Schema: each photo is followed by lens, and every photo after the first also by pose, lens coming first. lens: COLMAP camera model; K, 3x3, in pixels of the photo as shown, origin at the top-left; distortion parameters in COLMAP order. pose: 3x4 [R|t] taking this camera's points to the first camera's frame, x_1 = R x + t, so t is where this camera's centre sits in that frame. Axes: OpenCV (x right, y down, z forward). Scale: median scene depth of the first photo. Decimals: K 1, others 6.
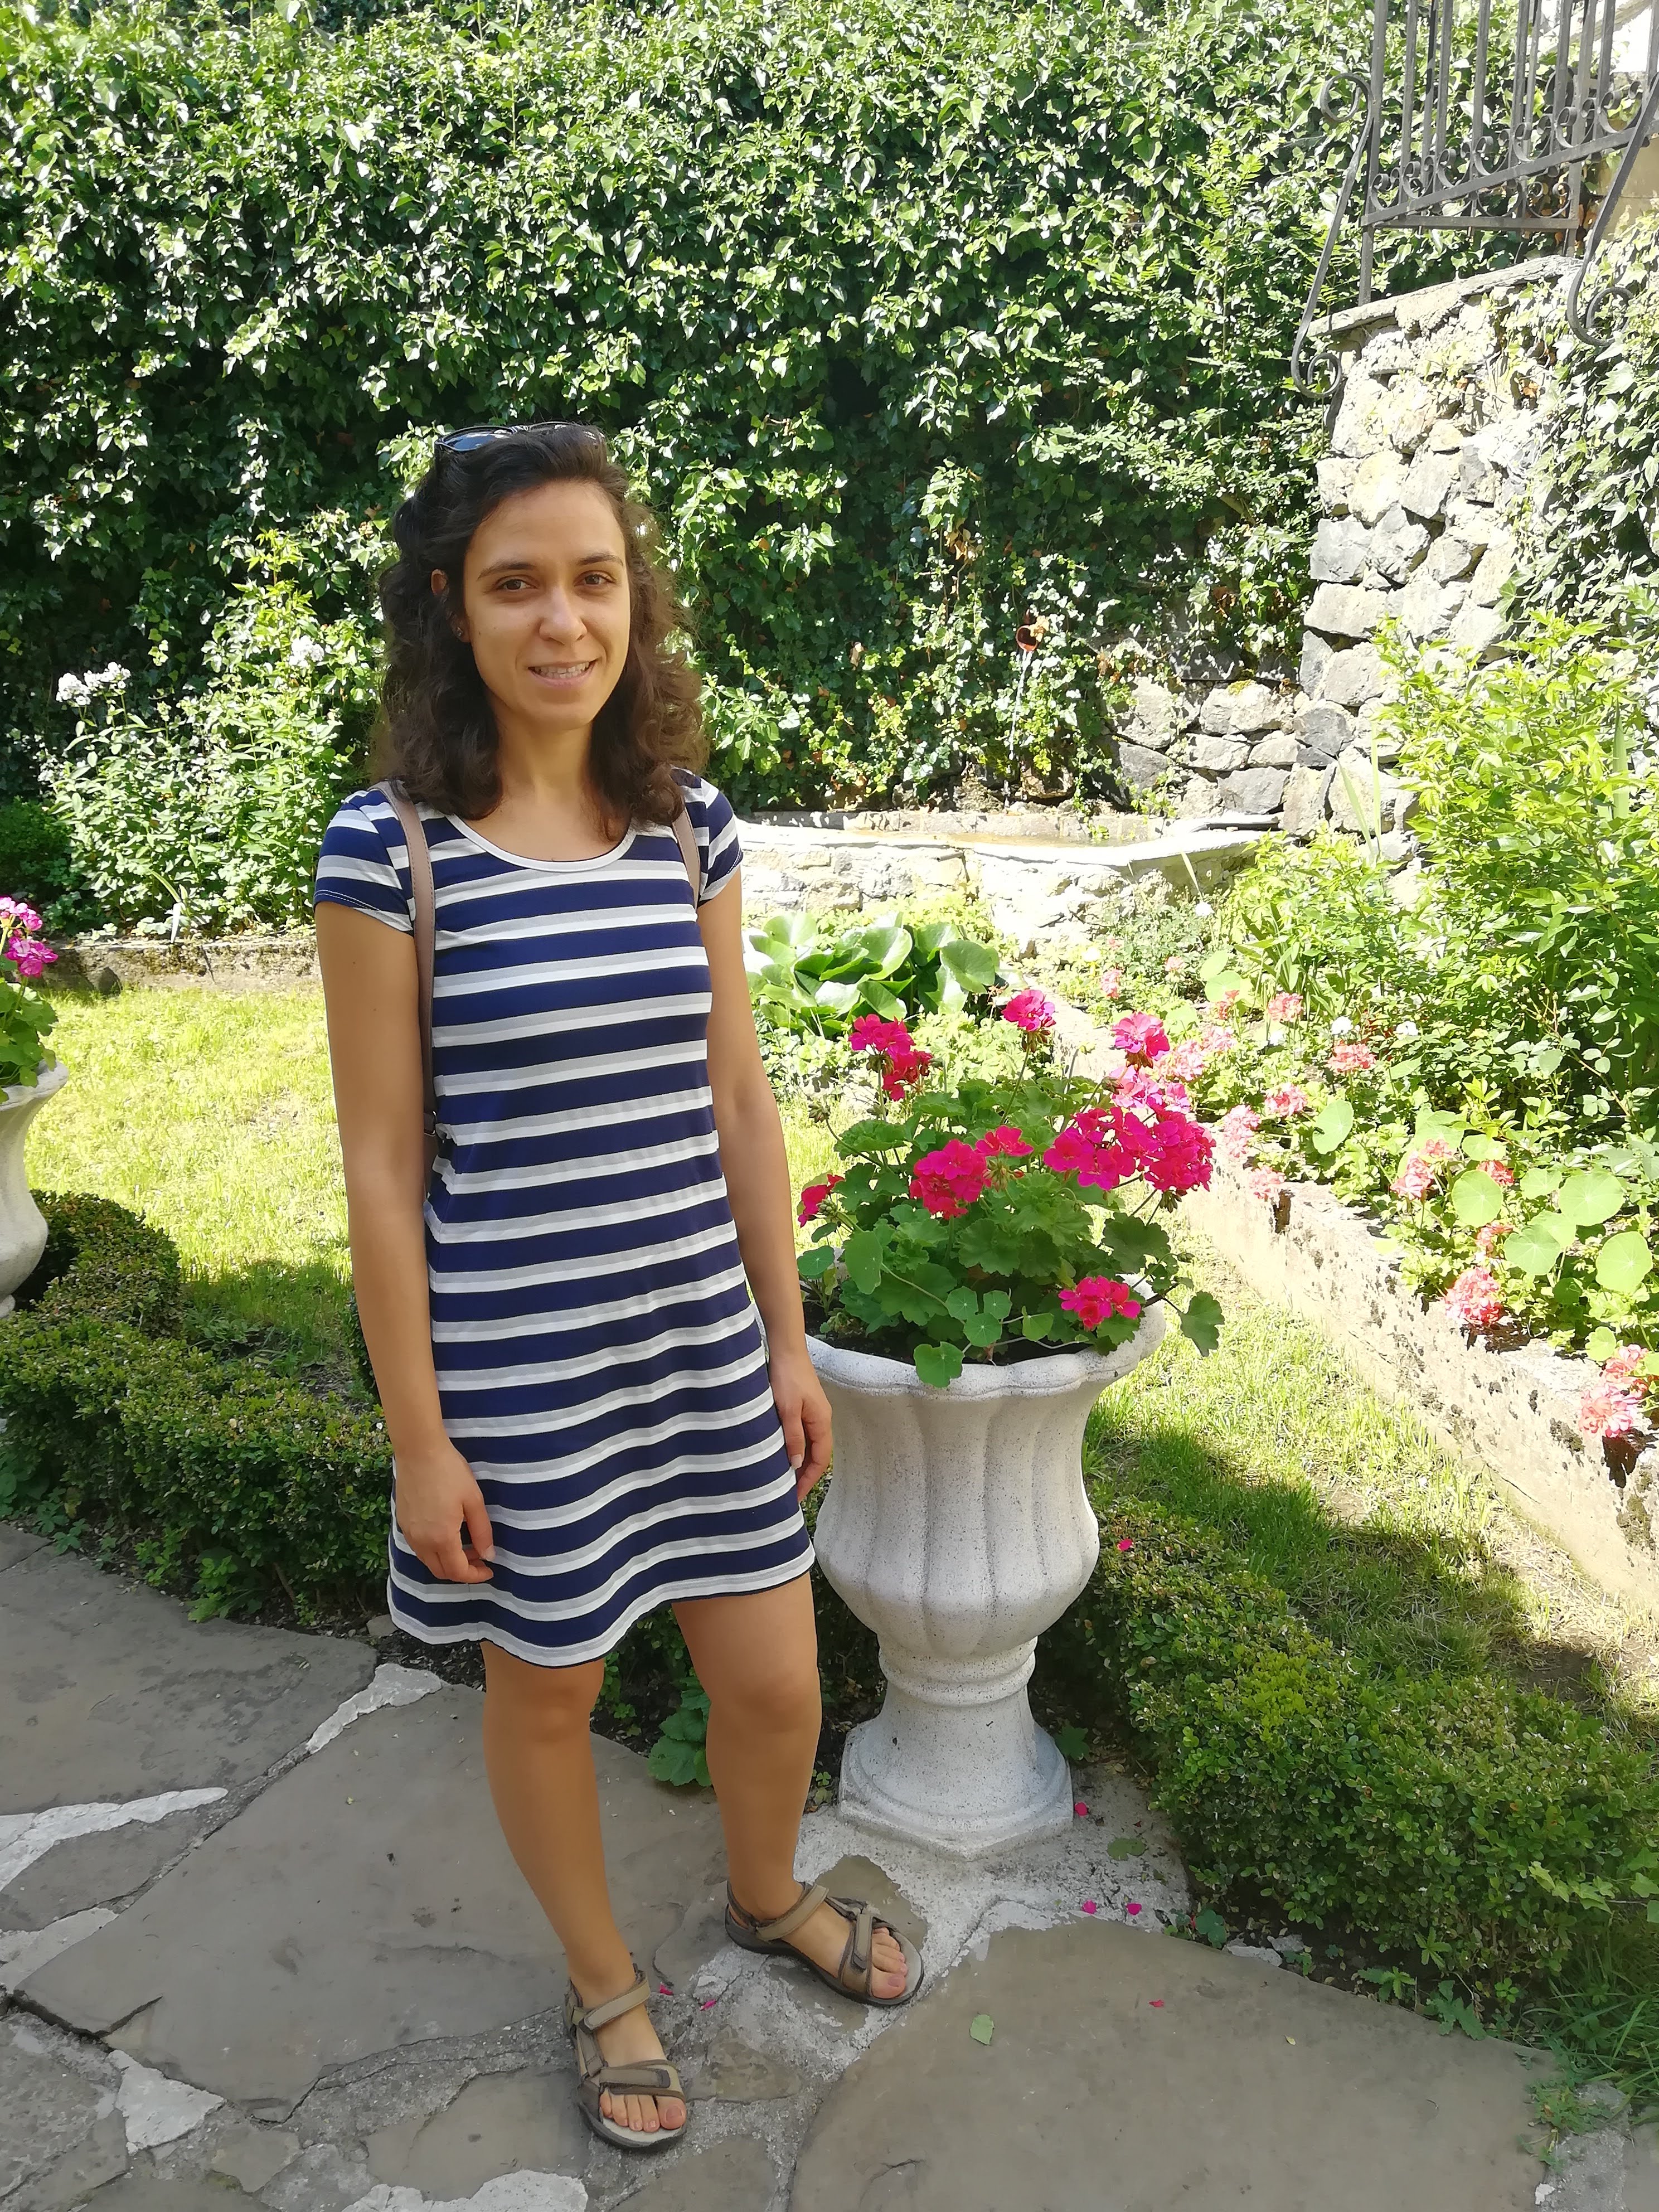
lens RADIAL K [[1794.5, 0, 829.5], [0, 1794.5, 1106.0], [0, 0, 1]] dist [0.000863, 0.011915]
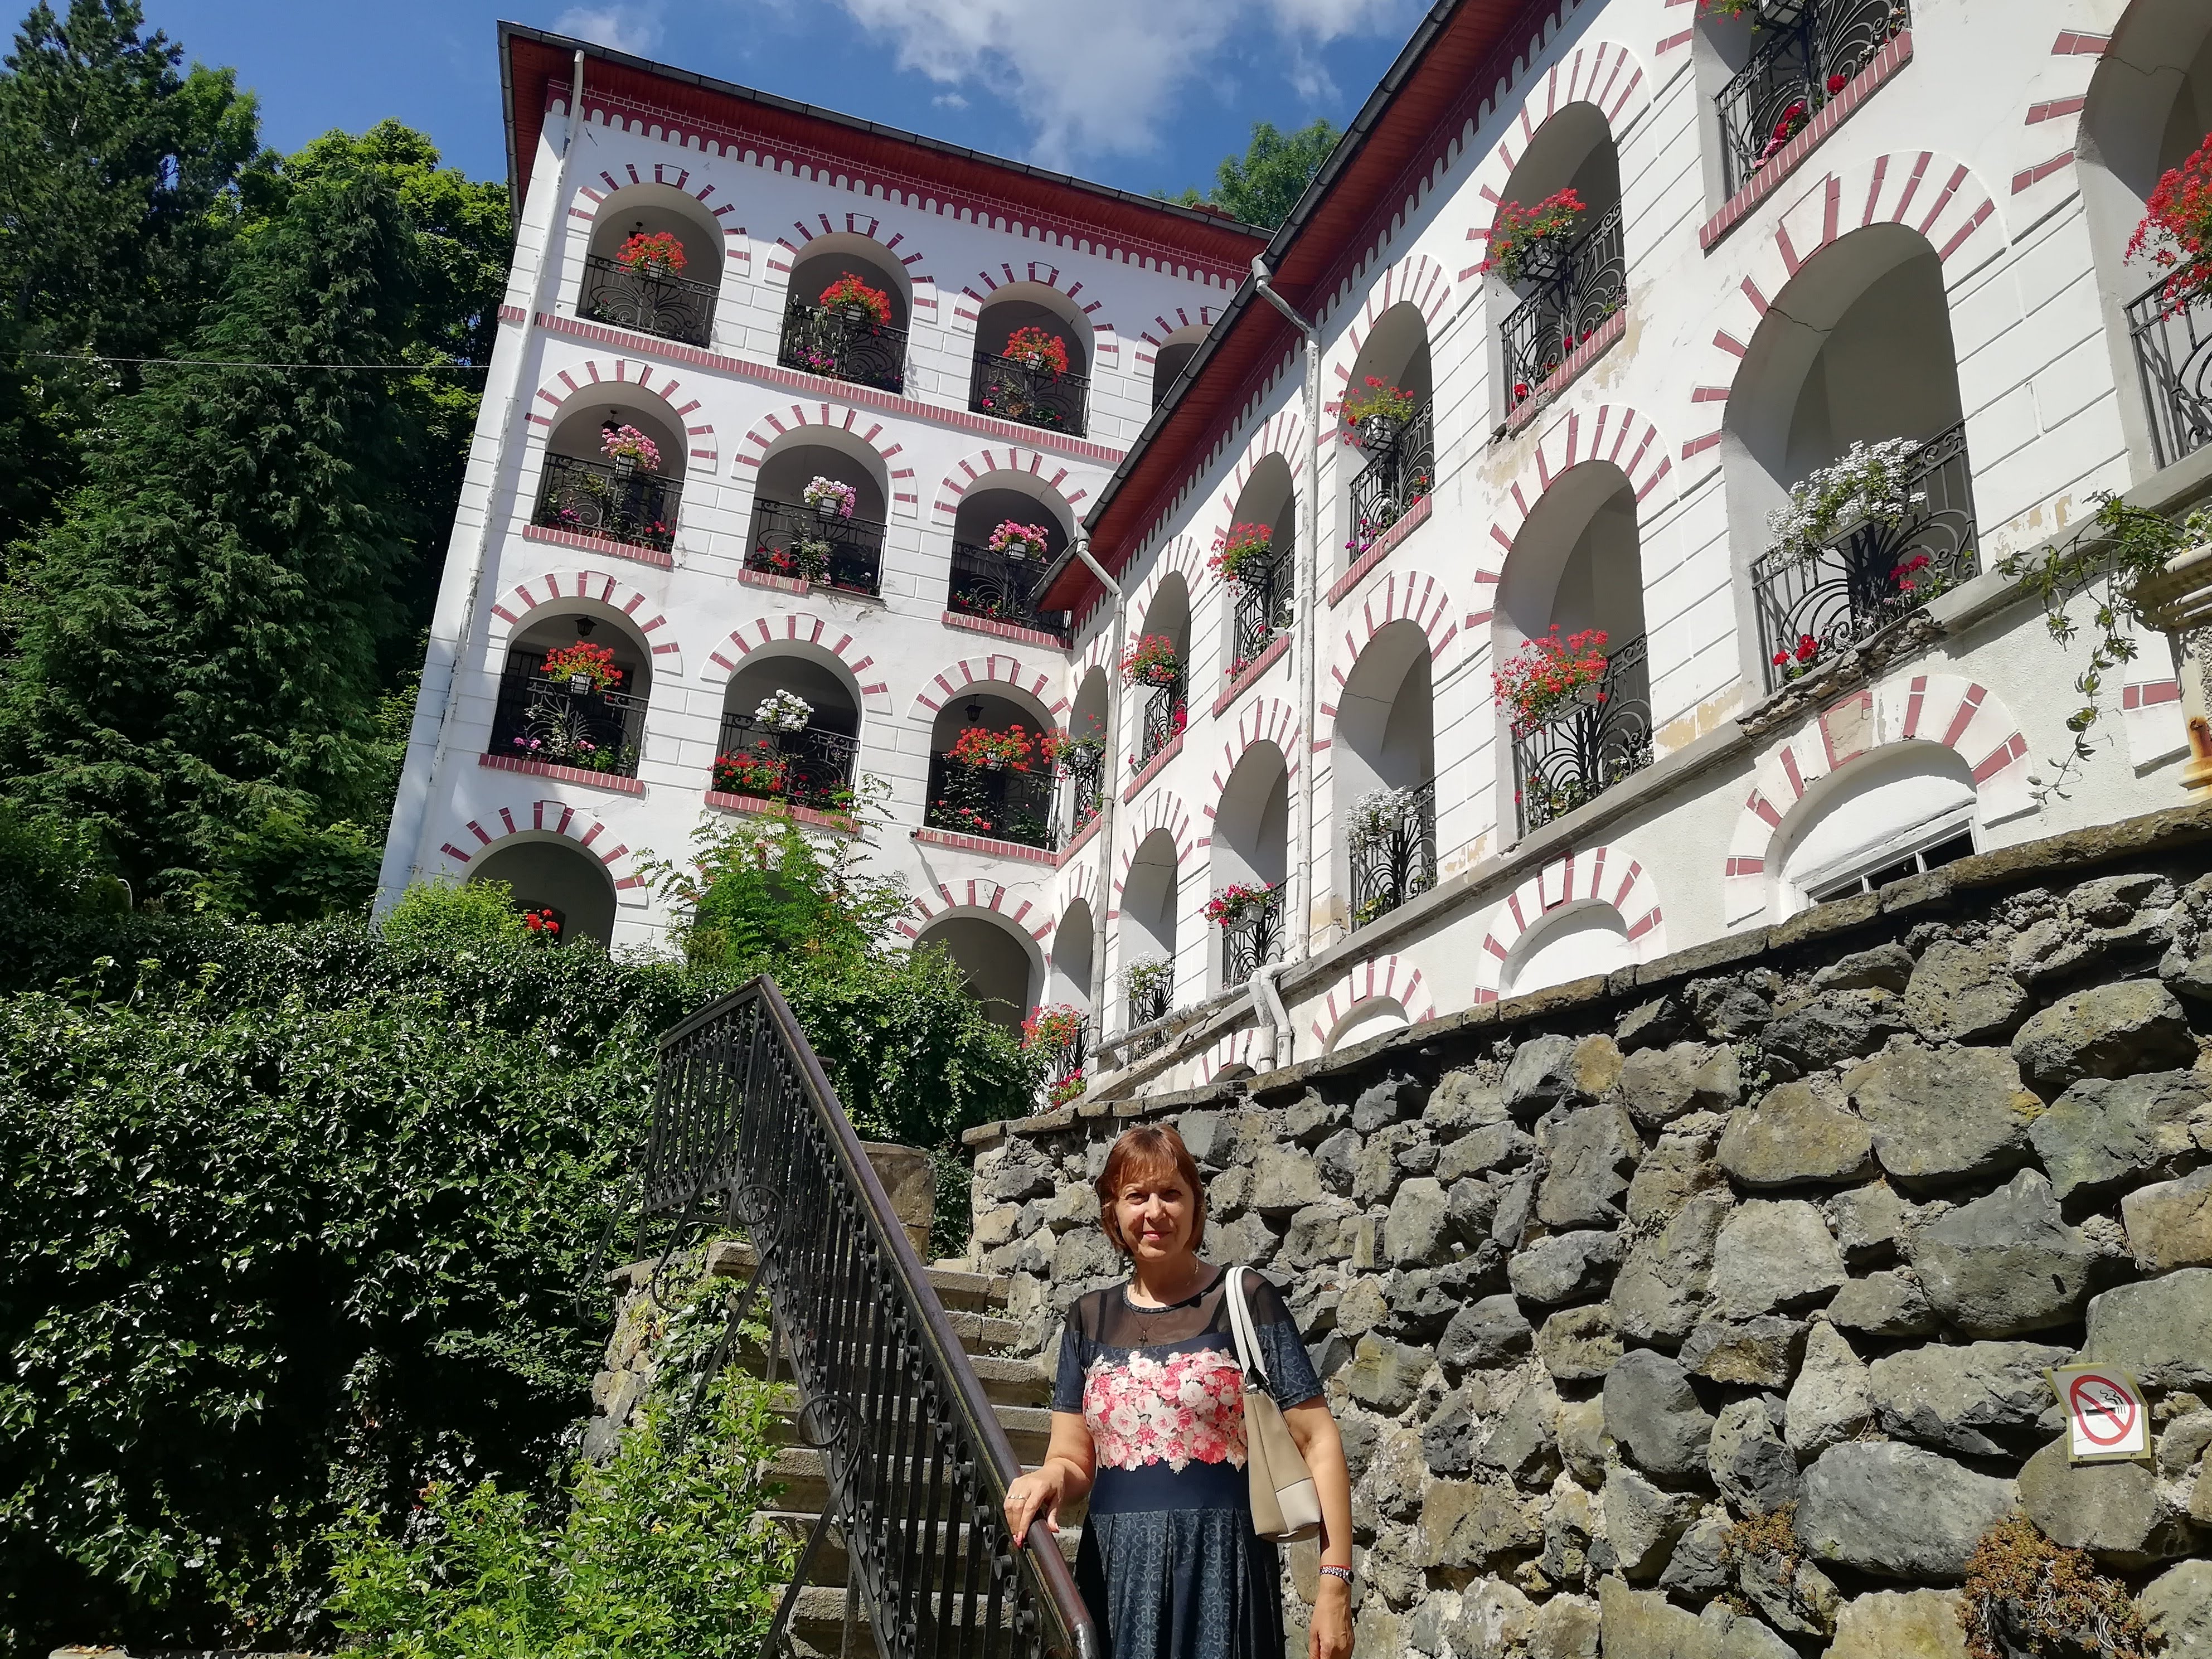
lens RADIAL K [[1794.5, 0, 1106.0], [0, 1794.5, 829.5], [0, 0, 1]] dist [0.000863, 0.011915]
pose [[0.972254, 0.140676, 0.186902, 0.289184], [-0.003318, 0.807186, -0.590288, 0.091133], [-0.233904, 0.573290, 0.785256, -0.327899]]
